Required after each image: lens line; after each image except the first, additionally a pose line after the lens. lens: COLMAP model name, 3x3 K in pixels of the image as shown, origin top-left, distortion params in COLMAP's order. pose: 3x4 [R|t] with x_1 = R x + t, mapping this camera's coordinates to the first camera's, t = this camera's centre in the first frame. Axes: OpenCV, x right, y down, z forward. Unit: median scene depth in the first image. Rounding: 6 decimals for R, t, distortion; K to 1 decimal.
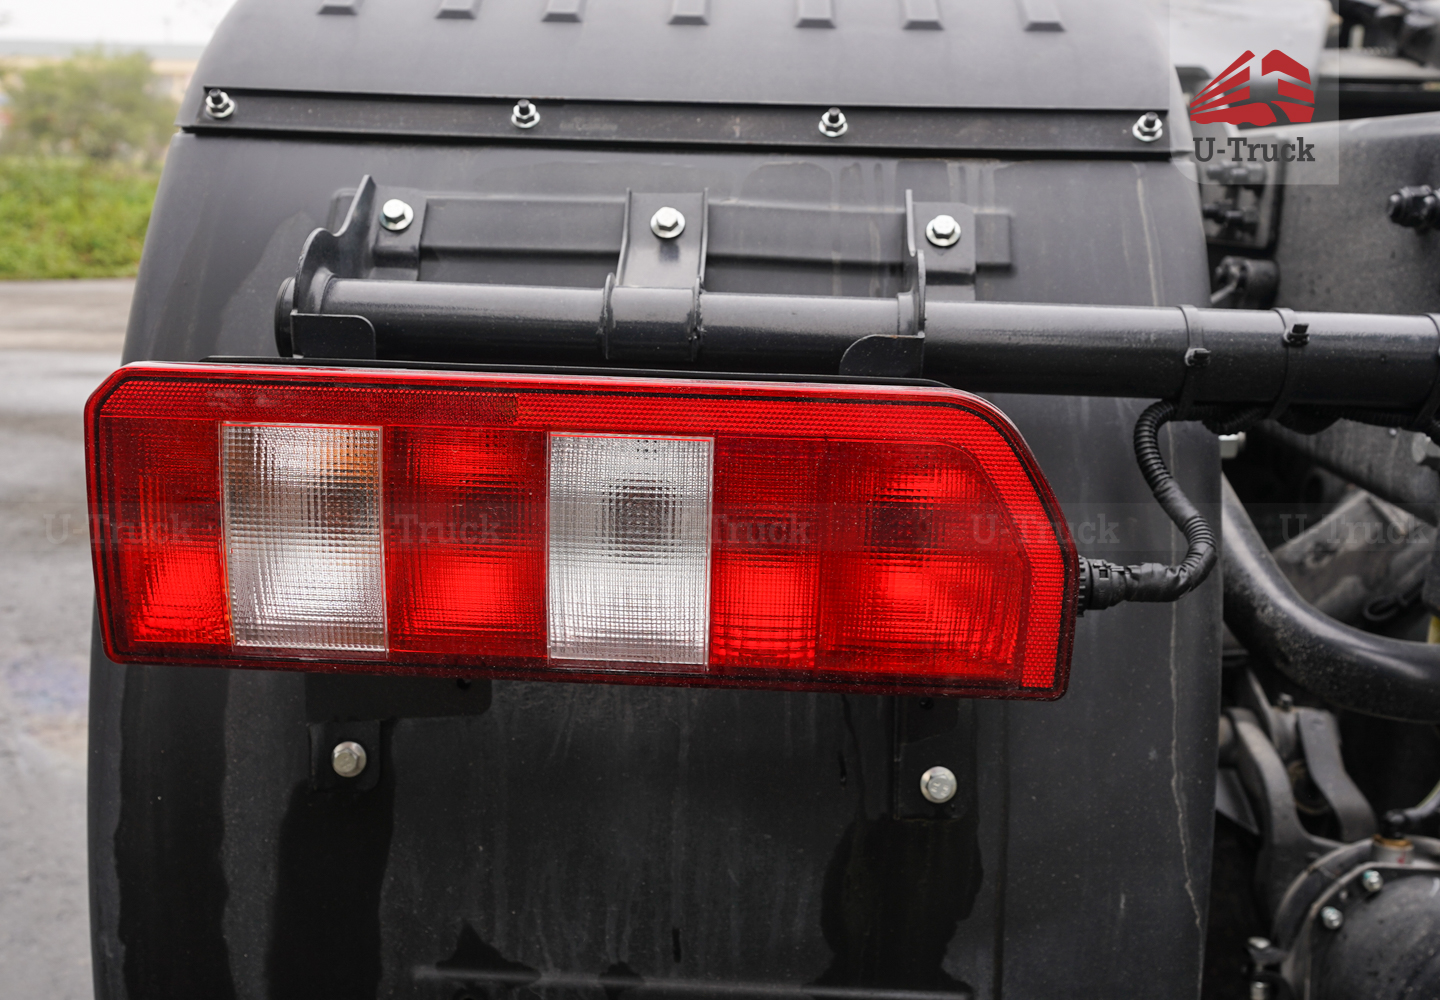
lens RADIAL K [[1454.2, 0, 717.9], [0, 1454.2, 504.5], [0, 0, 1]] dist [-0.007899, 0.000000]
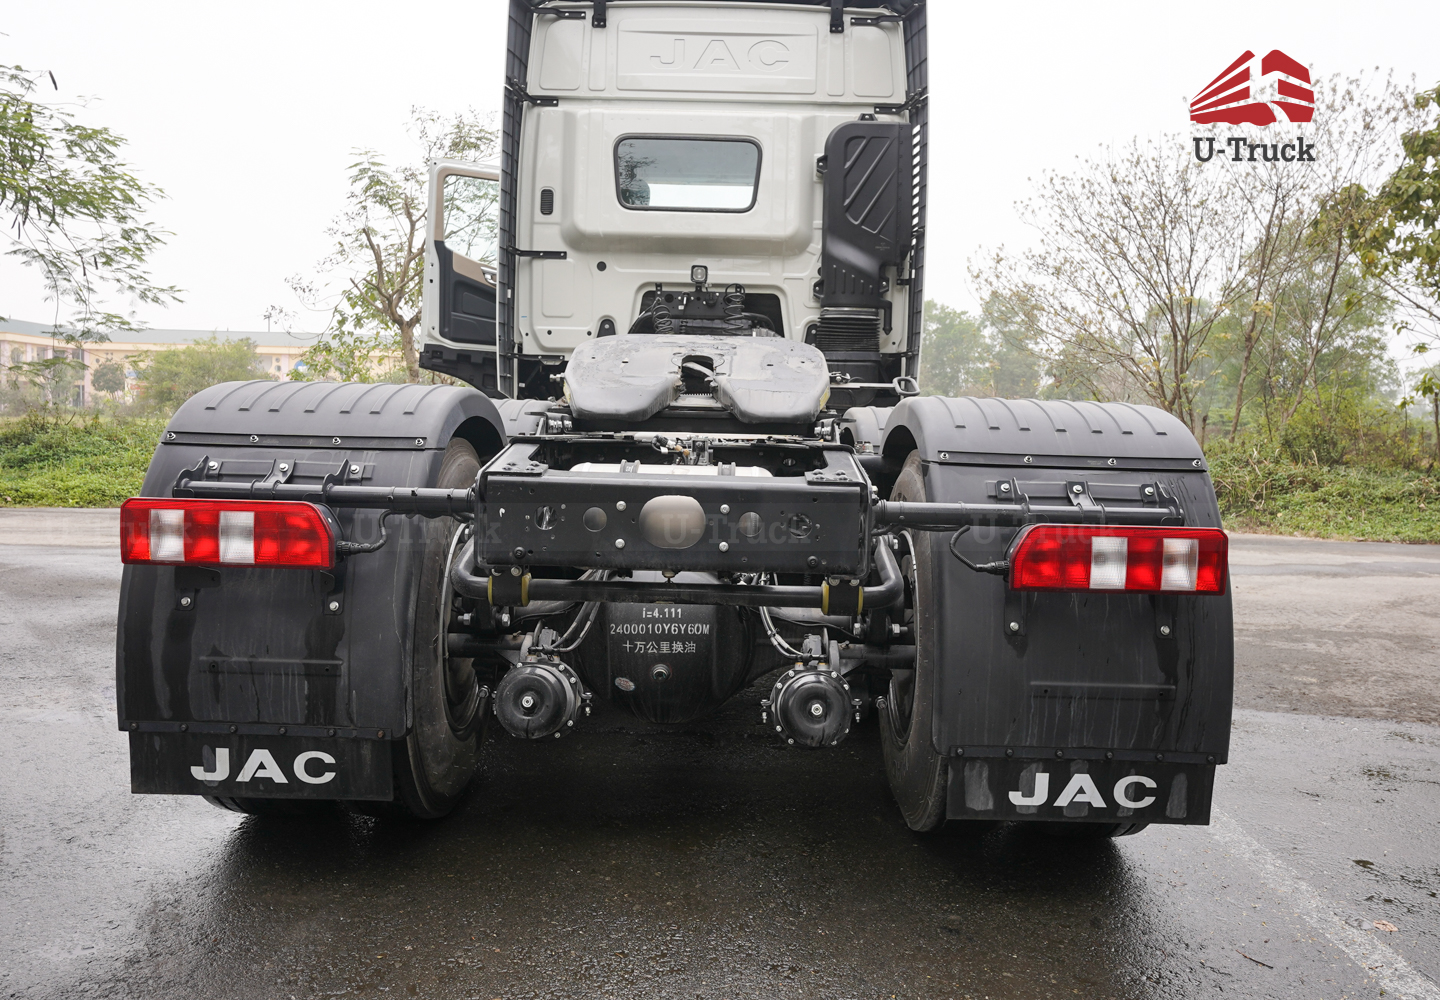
lens RADIAL K [[1136.8, 0, 724.2], [0, 1136.8, 495.3], [0, 0, 1]] dist [-0.007754, 0.011945]
pose [[0.999698, -0.002548, 0.024462, 1.118377], [0.006356, 0.987592, -0.156911, 0.378759], [-0.023759, 0.157019, 0.987310, -2.094305]]
